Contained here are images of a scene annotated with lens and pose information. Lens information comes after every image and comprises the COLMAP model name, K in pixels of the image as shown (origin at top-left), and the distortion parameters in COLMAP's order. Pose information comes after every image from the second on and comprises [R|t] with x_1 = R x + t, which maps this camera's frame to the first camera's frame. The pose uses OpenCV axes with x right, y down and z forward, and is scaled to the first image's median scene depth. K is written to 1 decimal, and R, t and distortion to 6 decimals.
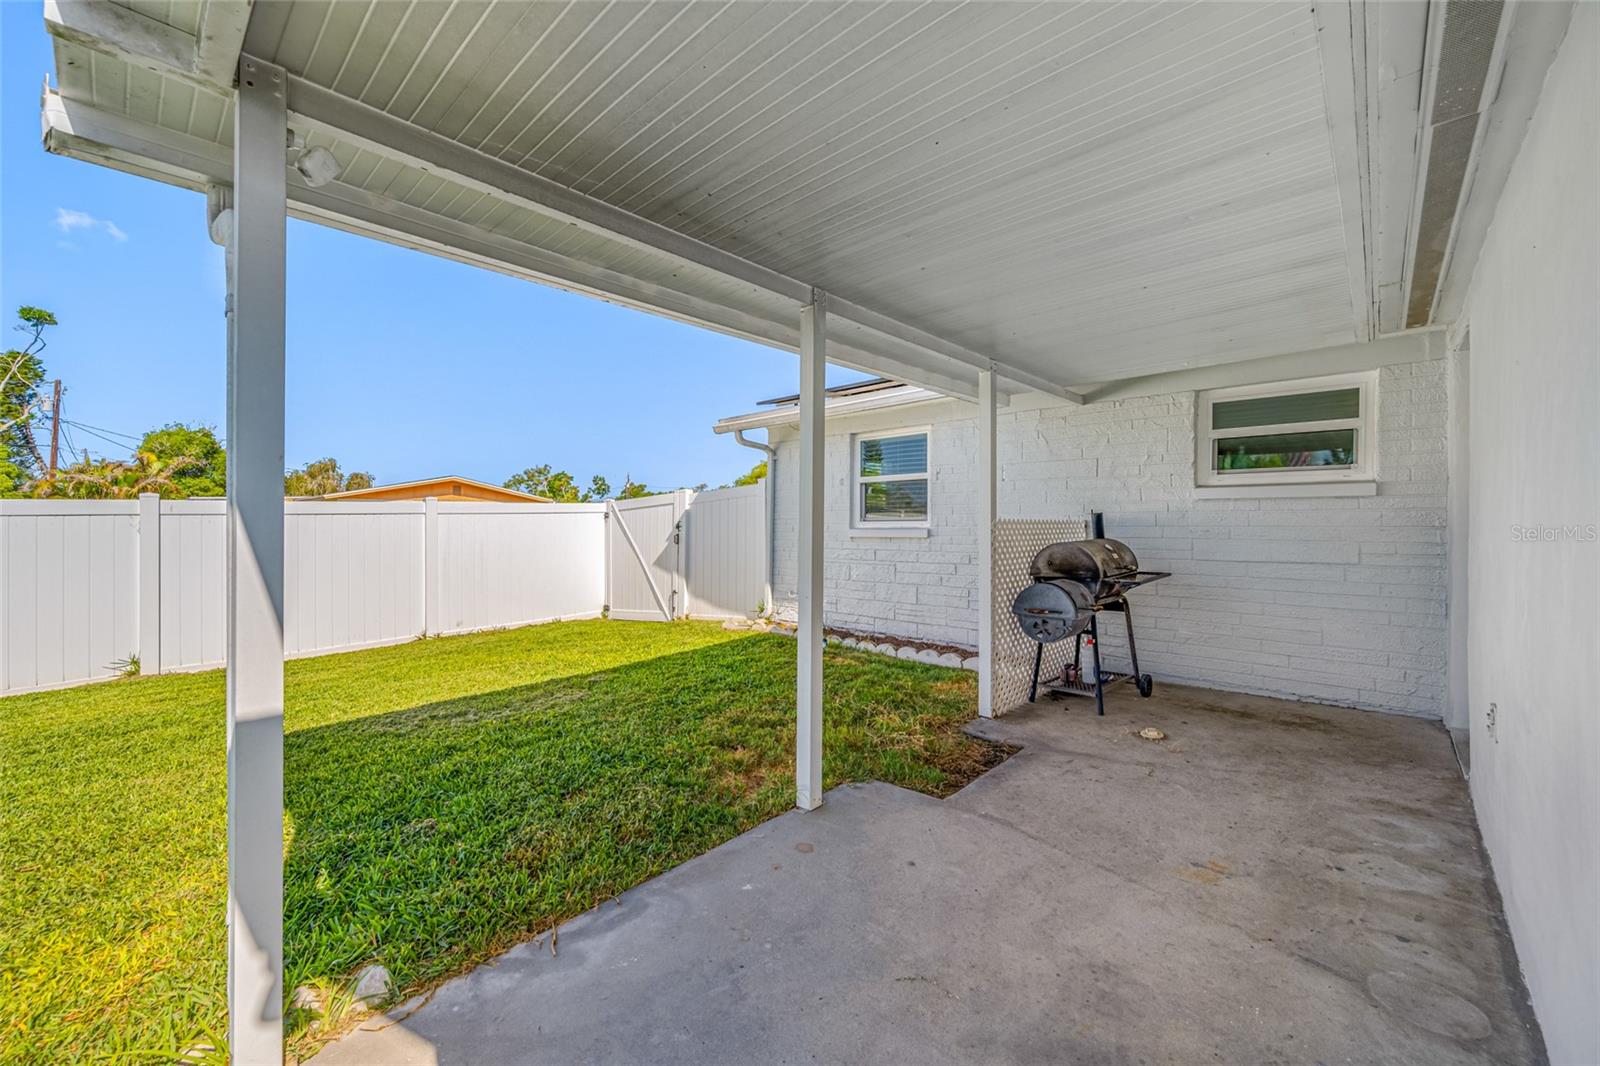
lens RADIAL K [[632.3, 0, 794.6], [0, 632.3, 530.0], [0, 0, 1]] dist [0.000362, -0.000147]
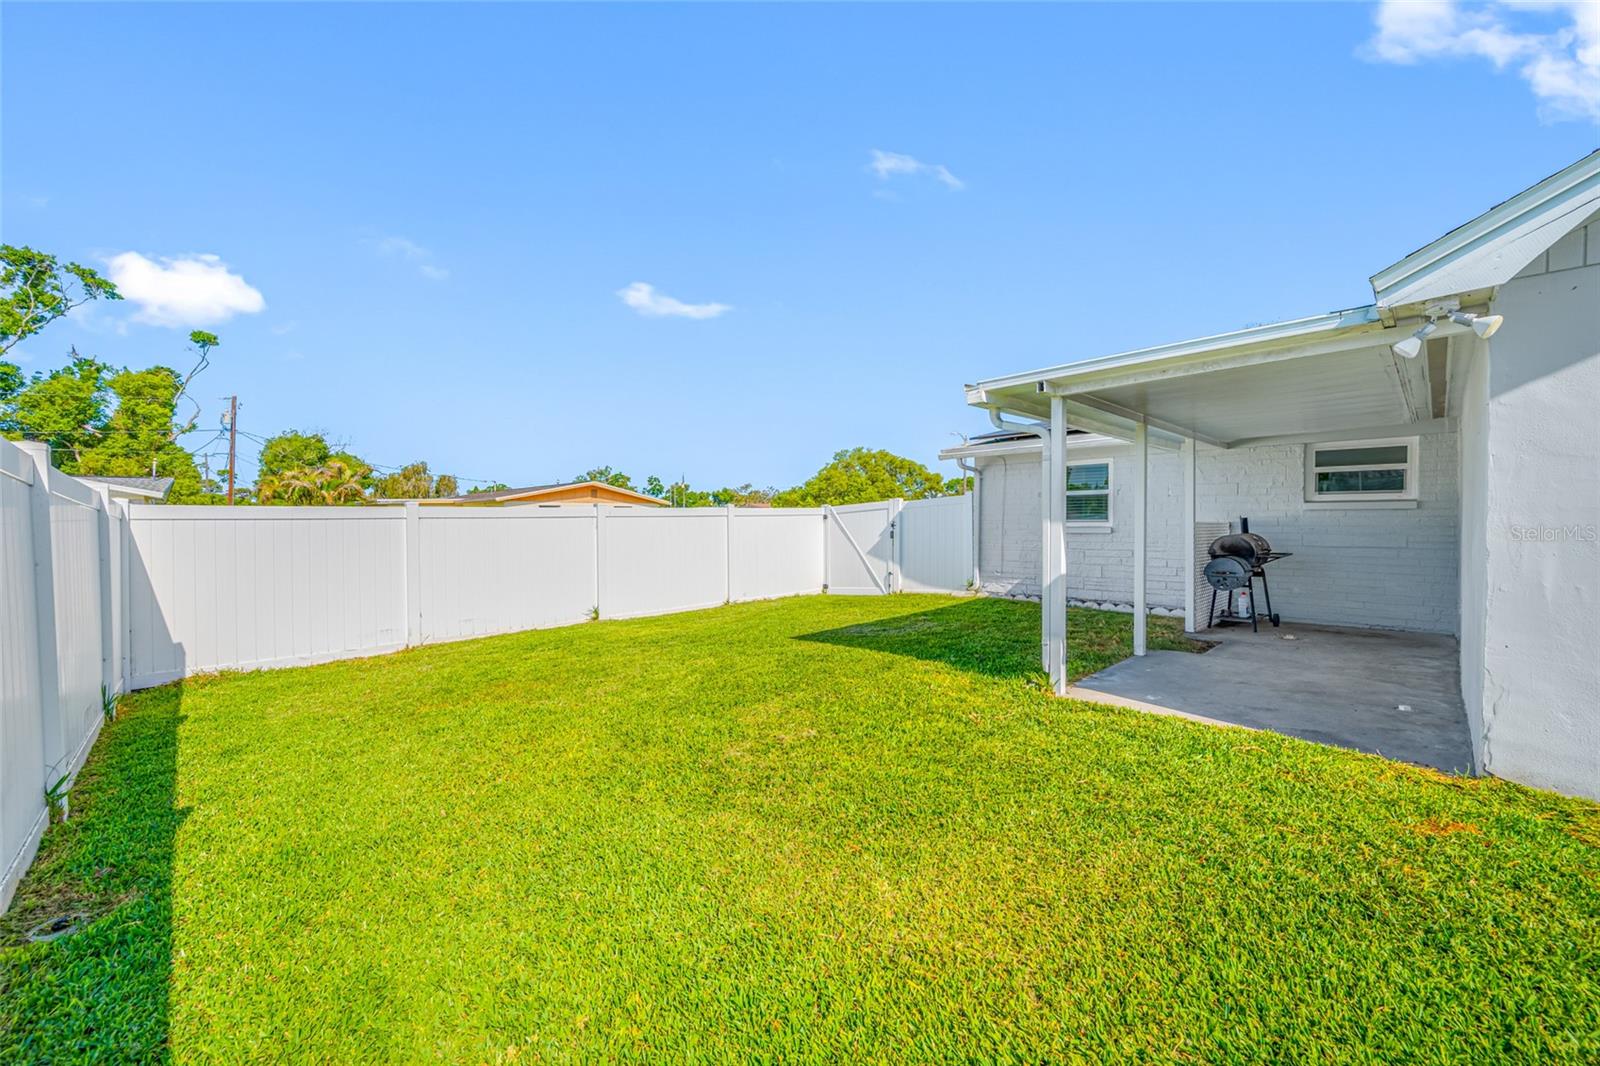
lens RADIAL K [[639.3, 0, 798.6], [0, 639.3, 530.4], [0, 0, 1]] dist [-0.000555, 0.000026]
pose [[0.999235, 0.002638, -0.039012, -0.602446], [-0.002582, 0.999996, 0.001503, 0.006482], [0.039016, -0.001401, 0.999238, -0.696752]]
